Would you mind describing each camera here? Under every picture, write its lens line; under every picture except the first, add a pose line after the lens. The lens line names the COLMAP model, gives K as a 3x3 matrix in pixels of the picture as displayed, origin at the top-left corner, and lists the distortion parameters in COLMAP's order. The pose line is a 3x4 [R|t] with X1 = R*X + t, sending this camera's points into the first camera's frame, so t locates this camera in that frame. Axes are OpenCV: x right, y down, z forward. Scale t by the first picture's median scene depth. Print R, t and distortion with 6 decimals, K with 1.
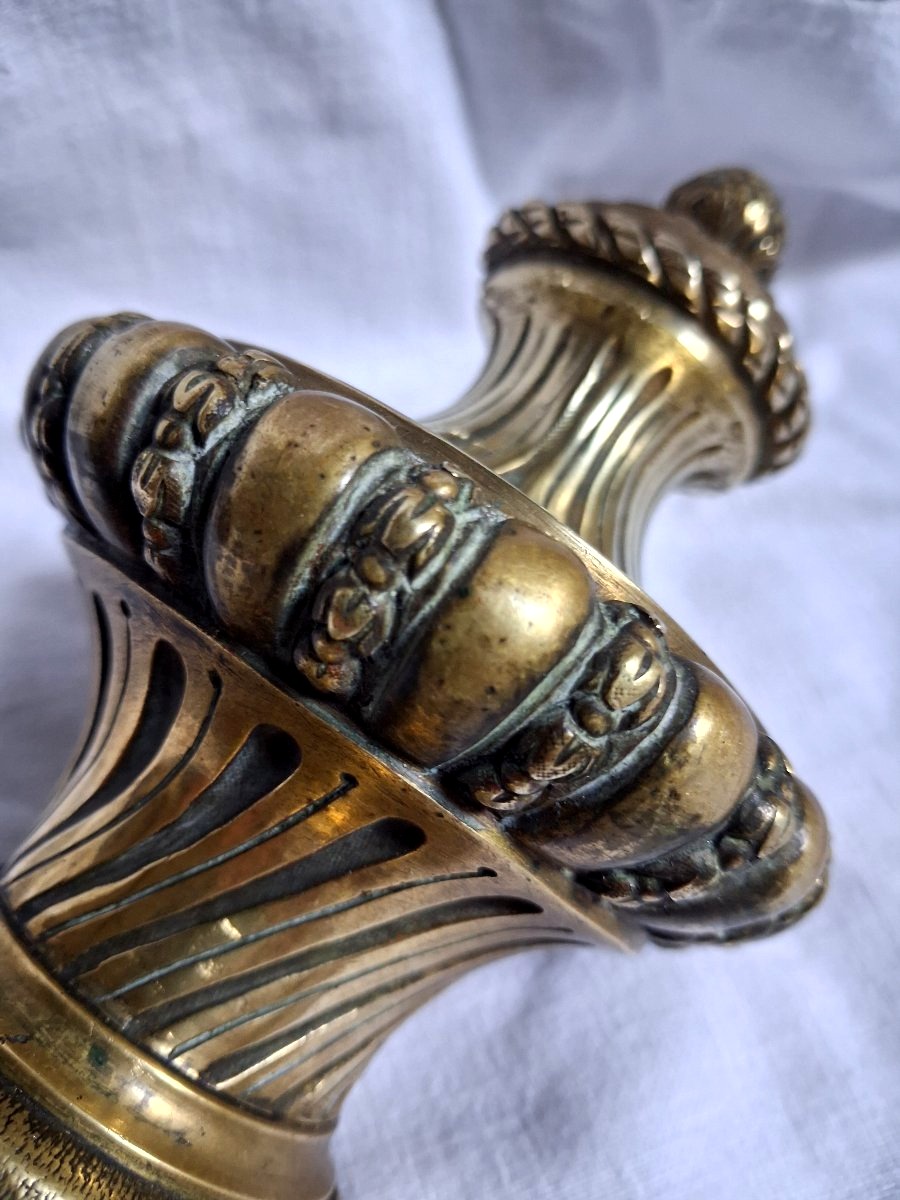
lens RADIAL K [[1056.7, 0, 450.0], [0, 1056.7, 600.0], [0, 0, 1]] dist [0.075959, -0.276443]
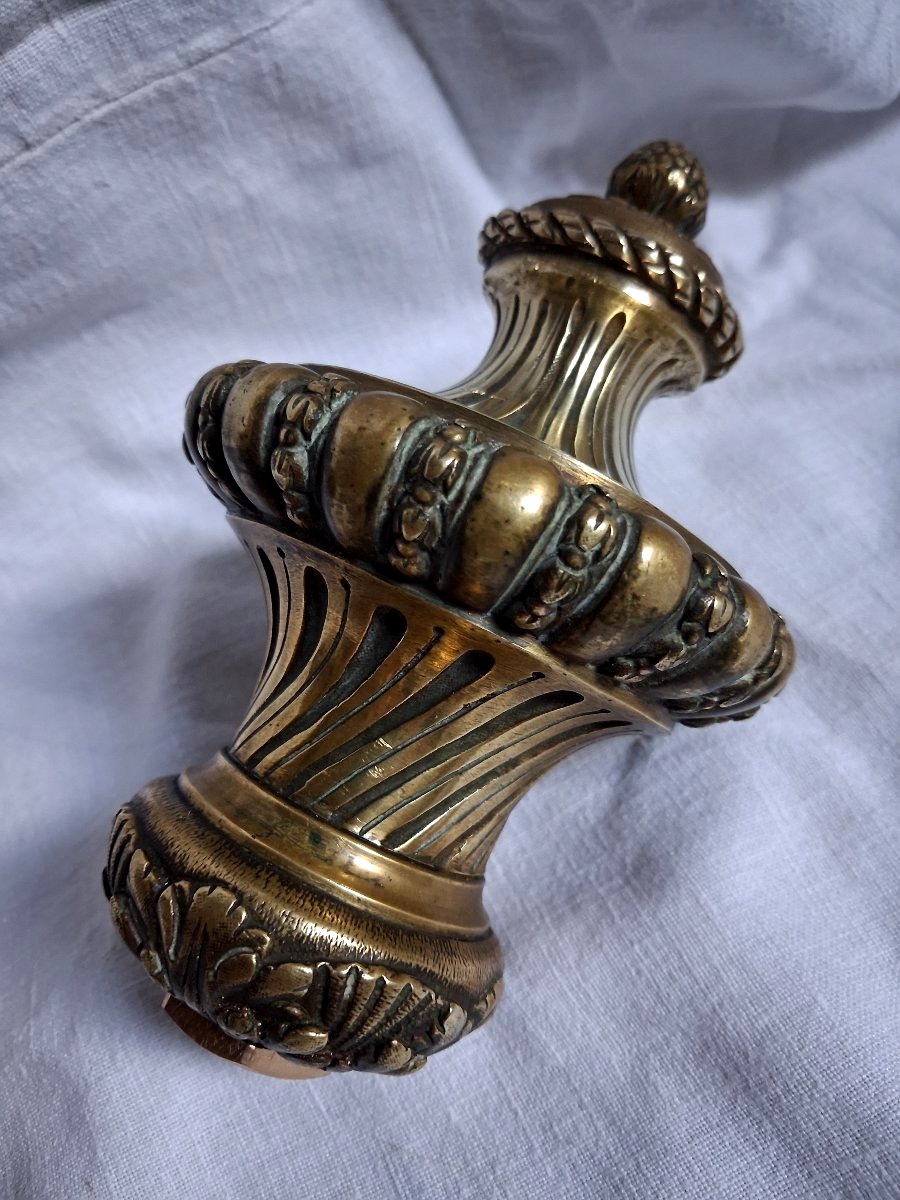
lens RADIAL K [[1335.3, 0, 450.0], [0, 1335.3, 600.0], [0, 0, 1]] dist [0.273304, -1.135726]
pose [[0.973259, -0.182819, -0.139086, 0.201701], [0.186105, 0.982470, 0.010885, 0.104828], [0.134658, -0.036479, 0.990220, -0.942633]]
